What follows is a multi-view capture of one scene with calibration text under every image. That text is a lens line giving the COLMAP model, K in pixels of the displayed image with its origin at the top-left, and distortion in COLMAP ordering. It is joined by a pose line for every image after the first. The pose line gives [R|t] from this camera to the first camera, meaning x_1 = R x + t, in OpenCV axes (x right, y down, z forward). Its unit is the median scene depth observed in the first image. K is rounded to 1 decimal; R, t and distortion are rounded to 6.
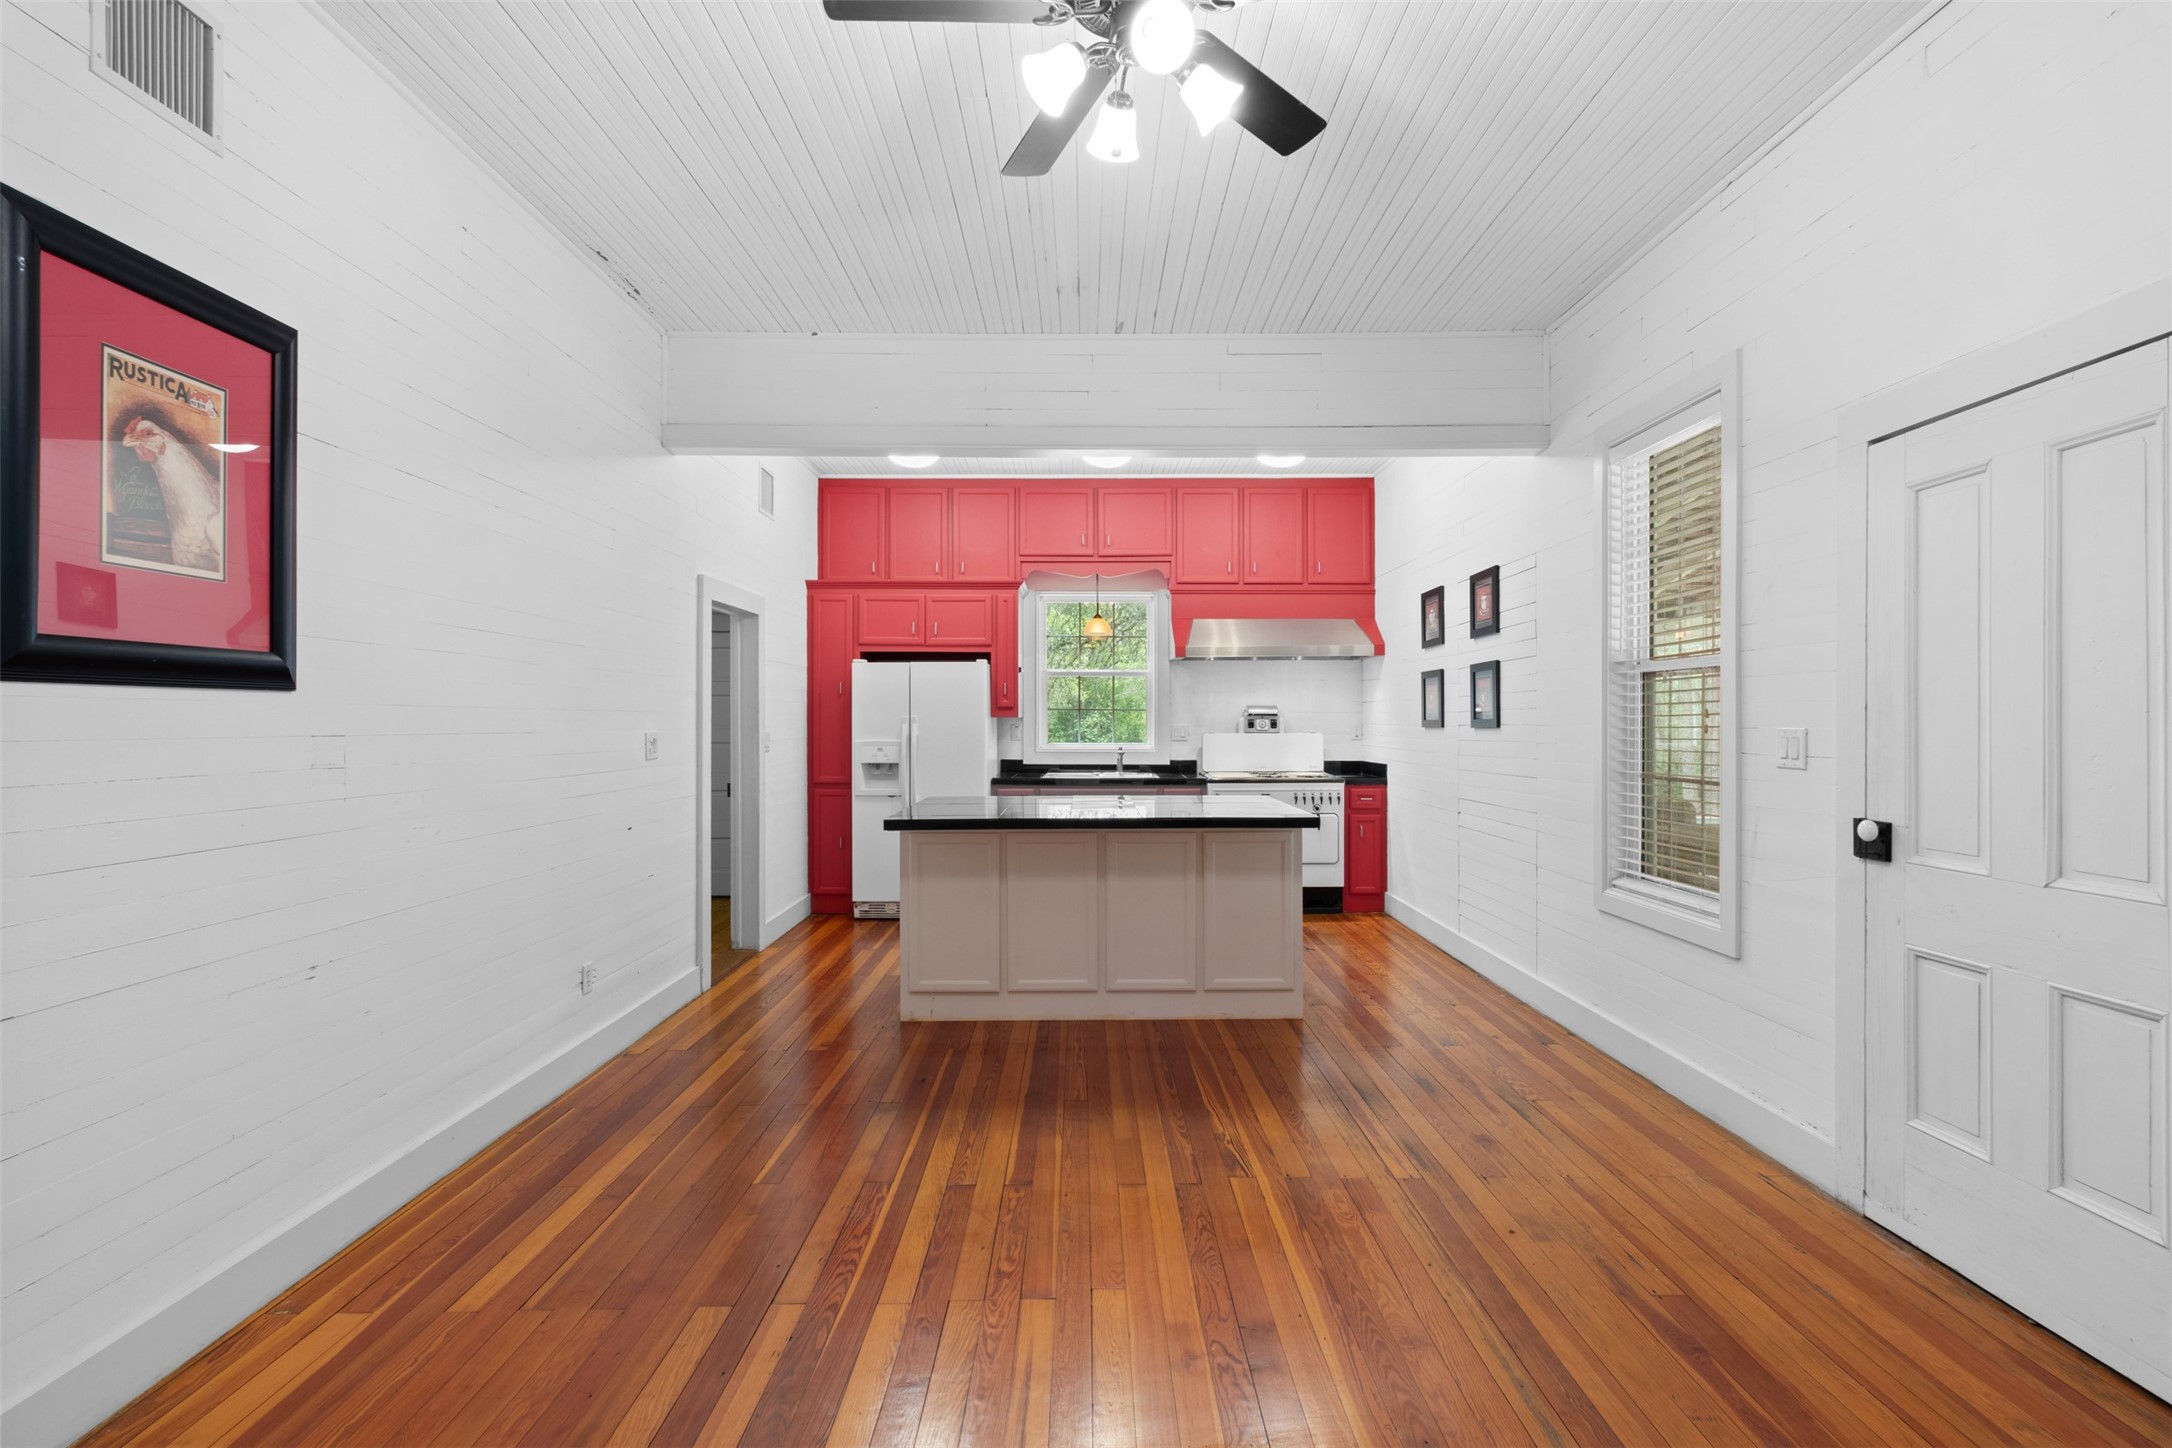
lens RADIAL K [[991.8, 0, 1078.6], [0, 991.8, 720.3], [0, 0, 1]] dist [-0.000763, -0.000004]
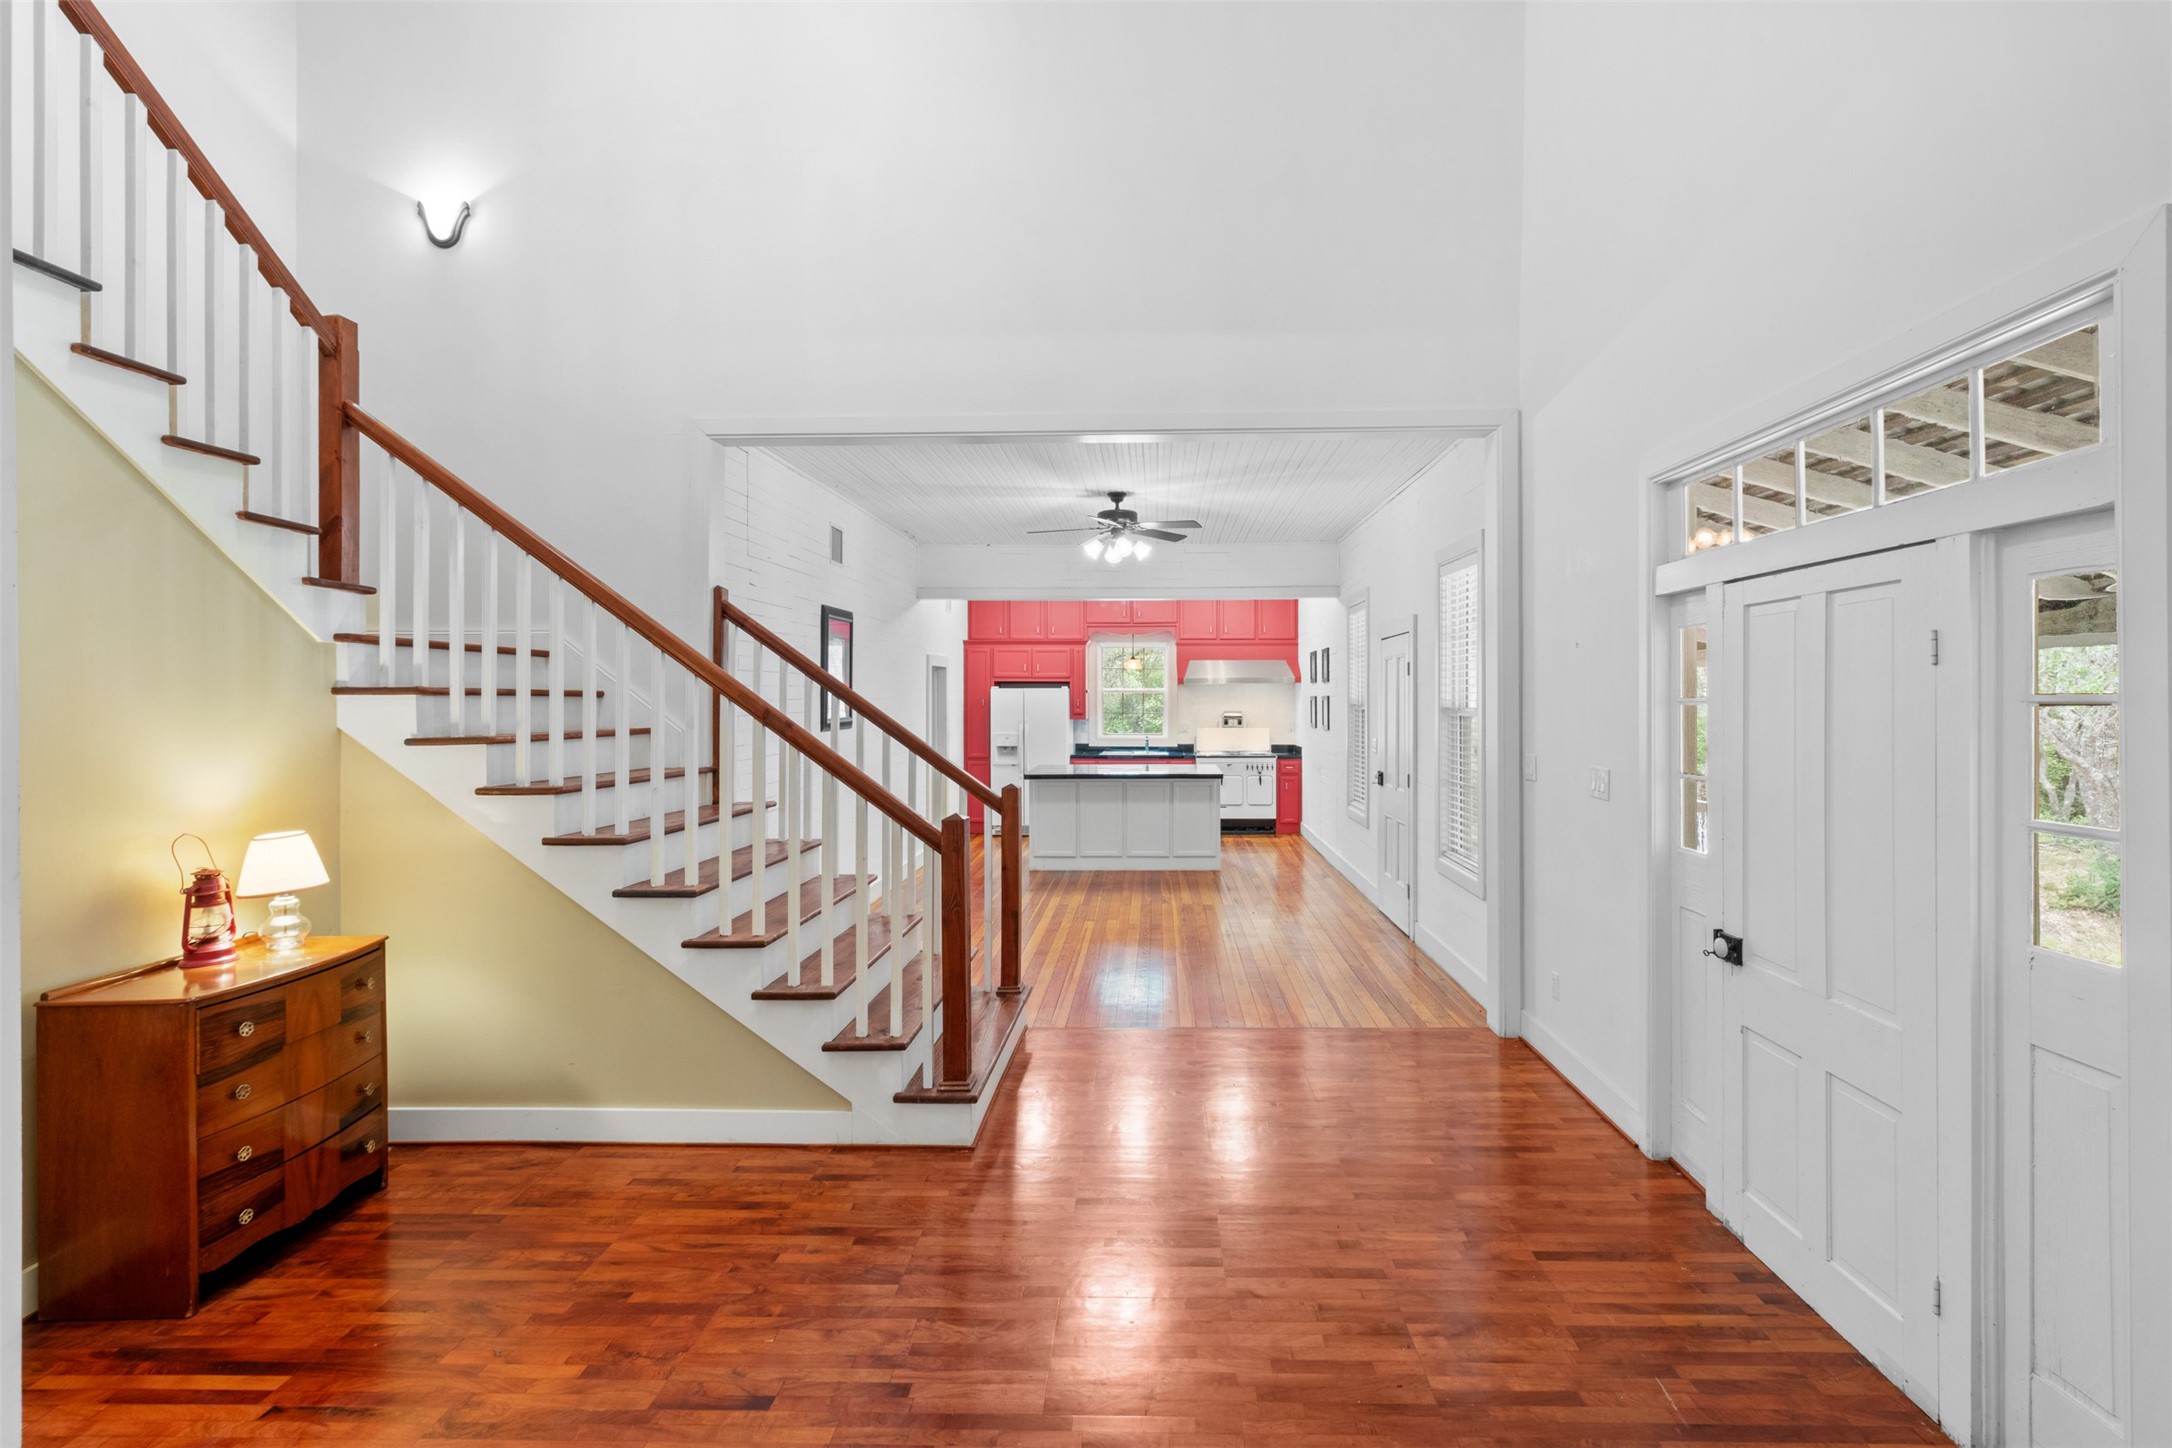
lens RADIAL K [[991.8, 0, 1100.1], [0, 991.8, 705.4], [0, 0, 1]] dist [-0.000763, -0.000004]
pose [[0.998671, -0.000603, -0.051530, 0.052260], [0.001091, 0.999955, 0.009448, -0.043627], [0.051522, -0.009492, 0.998627, -0.712932]]
